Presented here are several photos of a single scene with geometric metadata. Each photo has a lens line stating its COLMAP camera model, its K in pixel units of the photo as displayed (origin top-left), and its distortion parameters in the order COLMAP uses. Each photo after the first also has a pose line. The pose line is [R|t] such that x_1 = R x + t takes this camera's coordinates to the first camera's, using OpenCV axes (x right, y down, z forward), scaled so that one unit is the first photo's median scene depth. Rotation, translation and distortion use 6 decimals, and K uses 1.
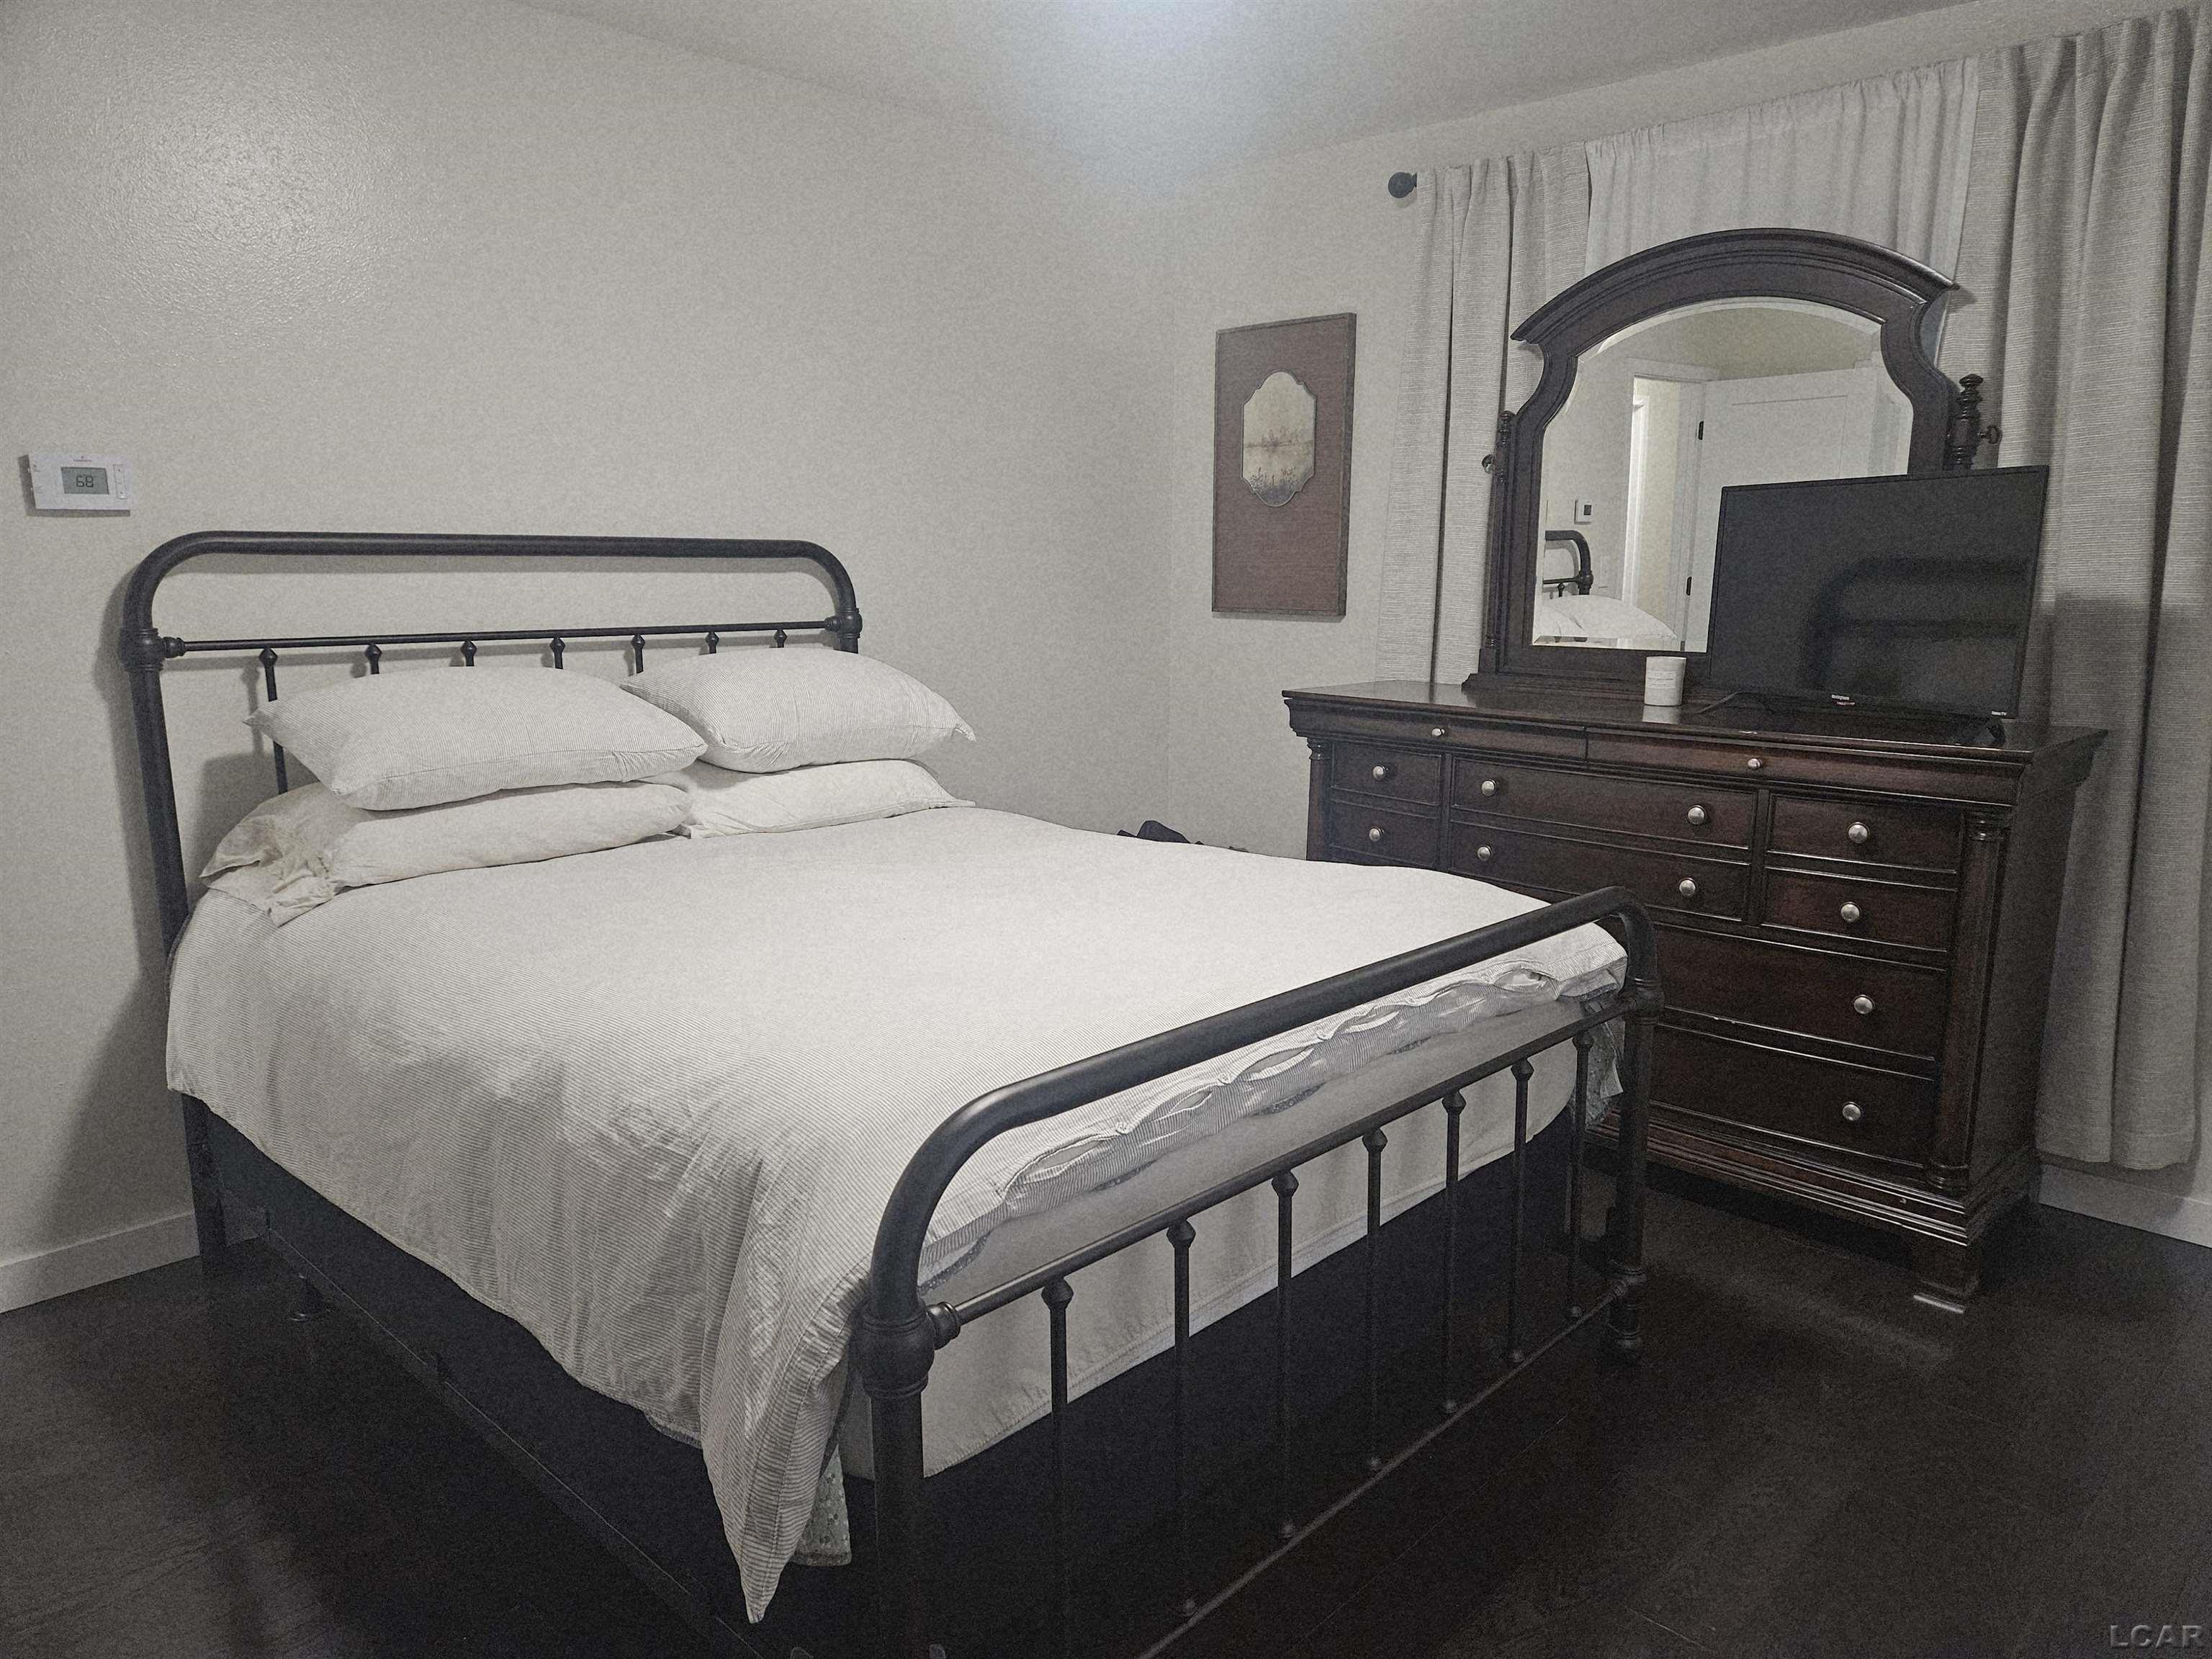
lens RADIAL K [[1490.5, 0, 1106.0], [0, 1490.5, 829.5], [0, 0, 1]] dist [0.022763, 0.000313]
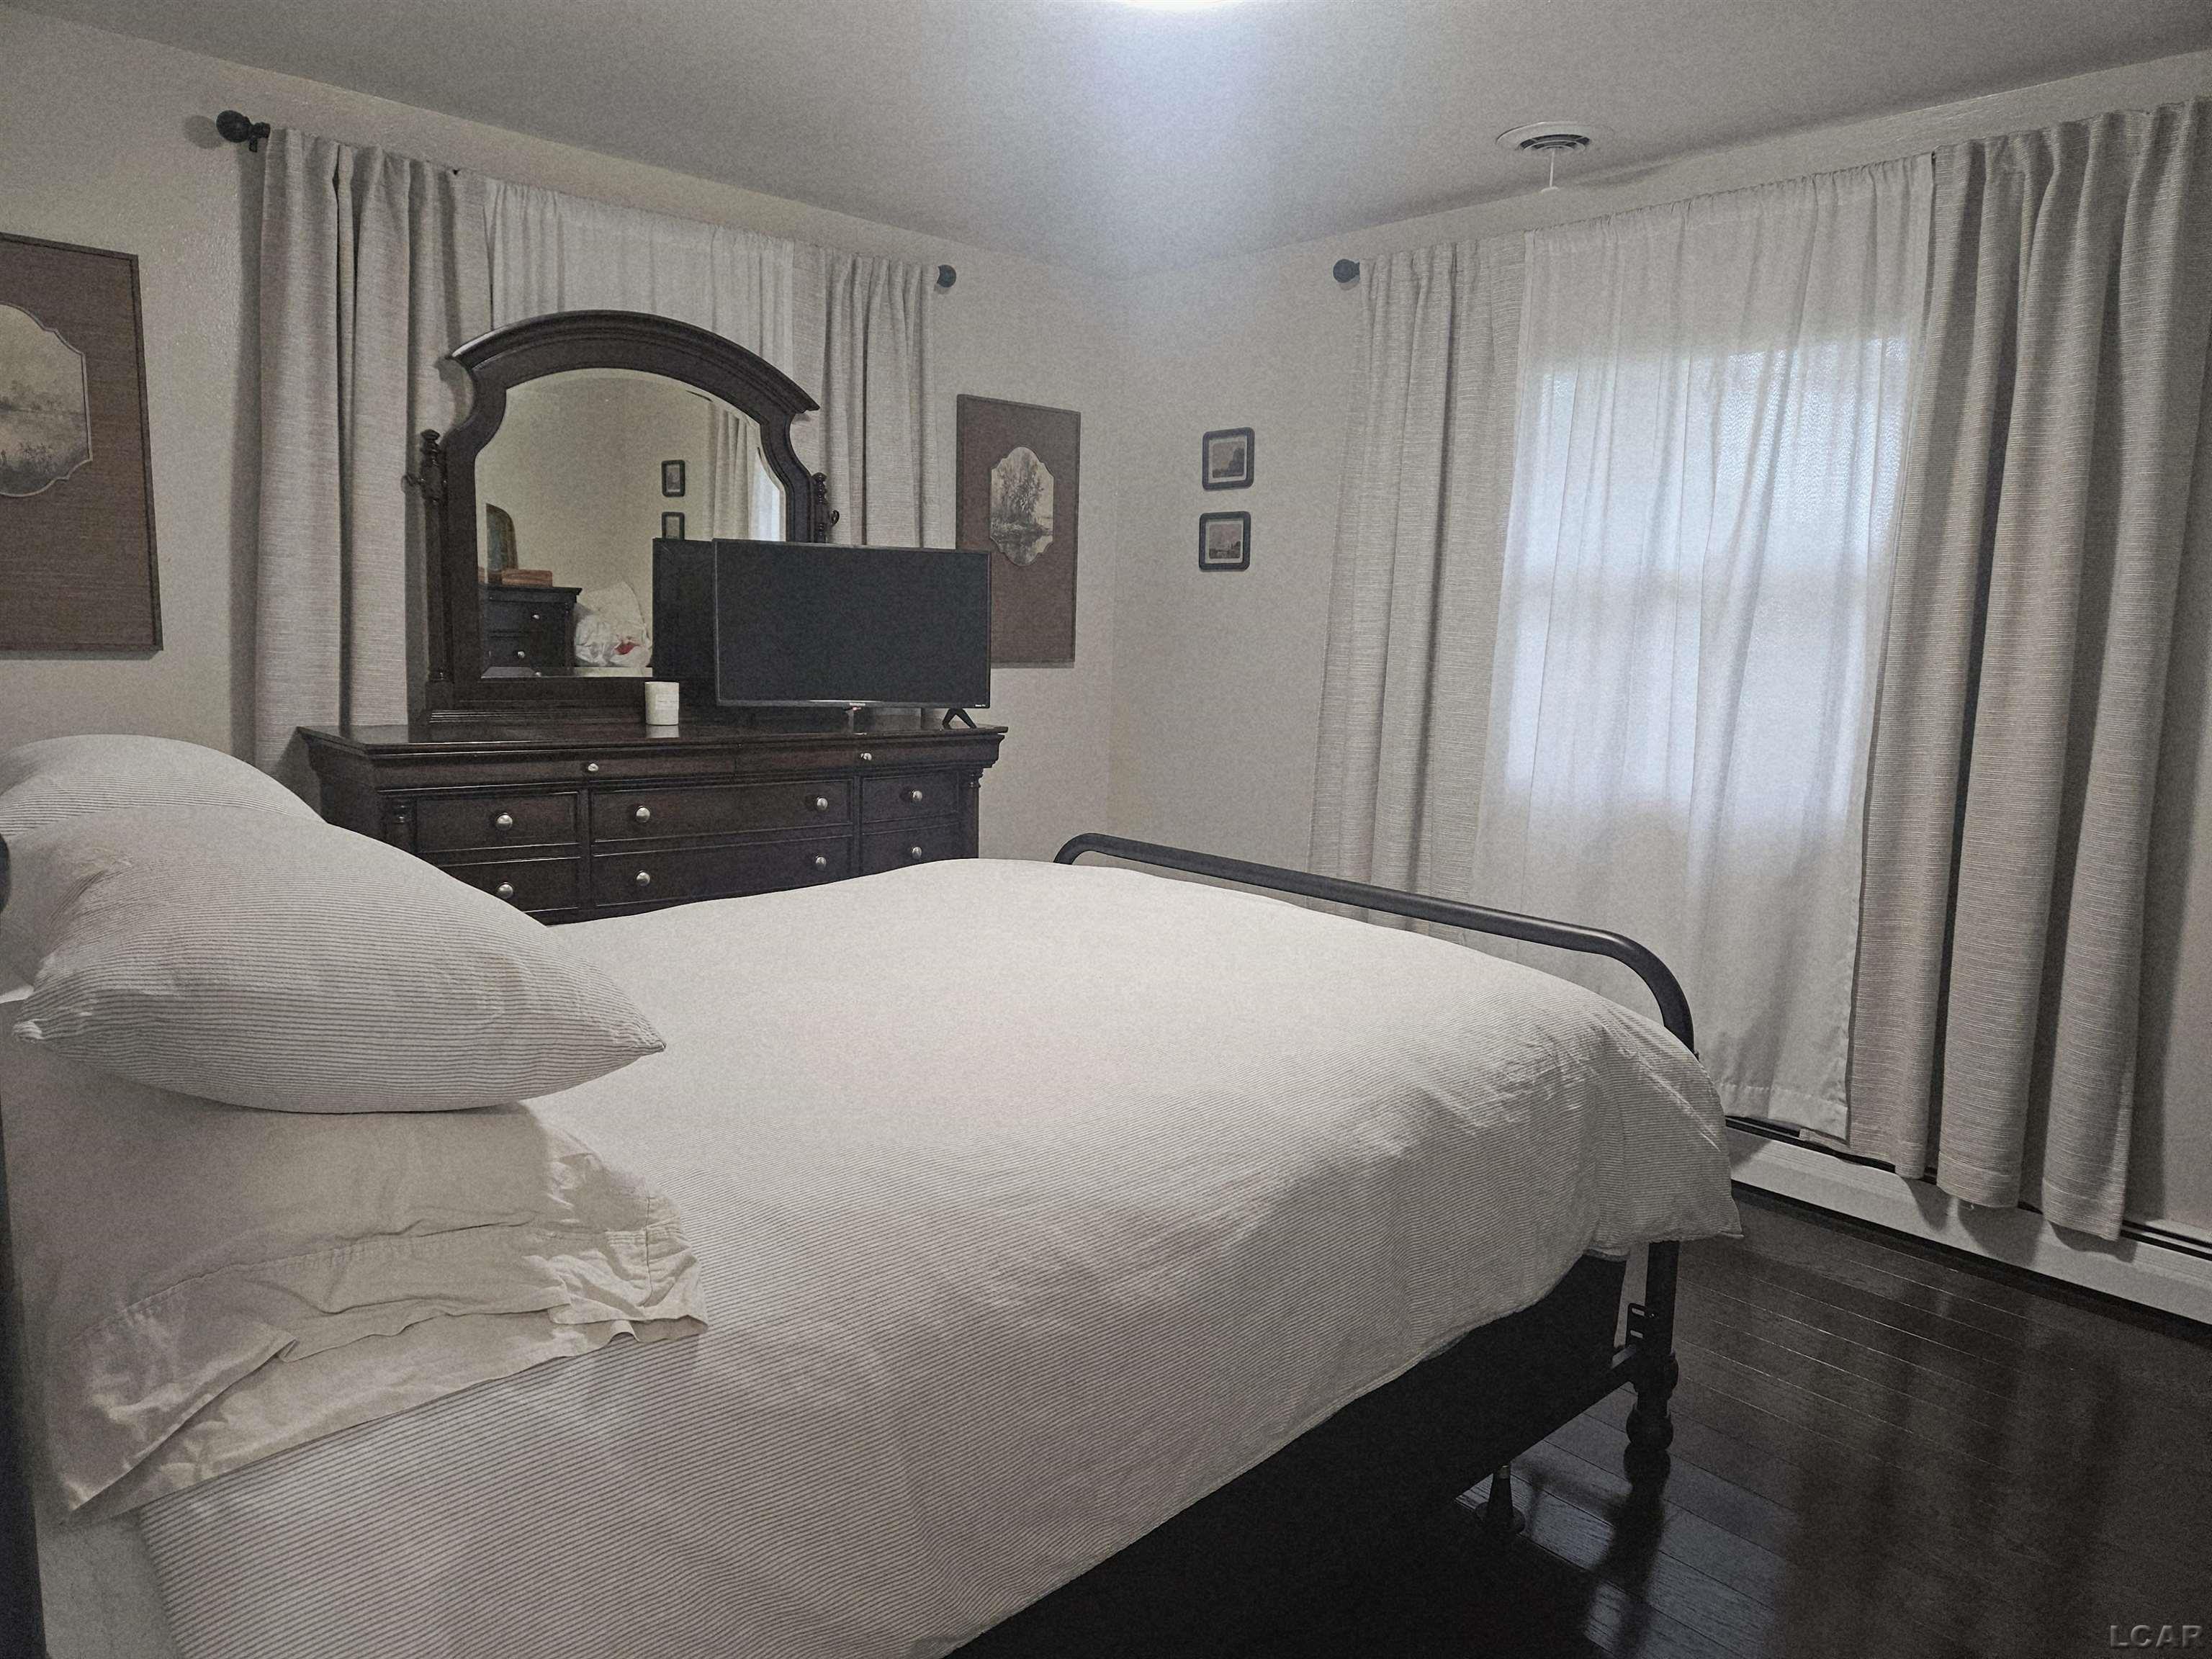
lens RADIAL K [[1490.5, 0, 1106.0], [0, 1490.5, 829.5], [0, 0, 1]] dist [0.022763, 0.000313]
pose [[0.063909, -0.140282, 0.988047, -0.799154], [0.149741, 0.980210, 0.129484, -0.108862], [-0.986658, 0.139676, 0.083650, 0.637182]]
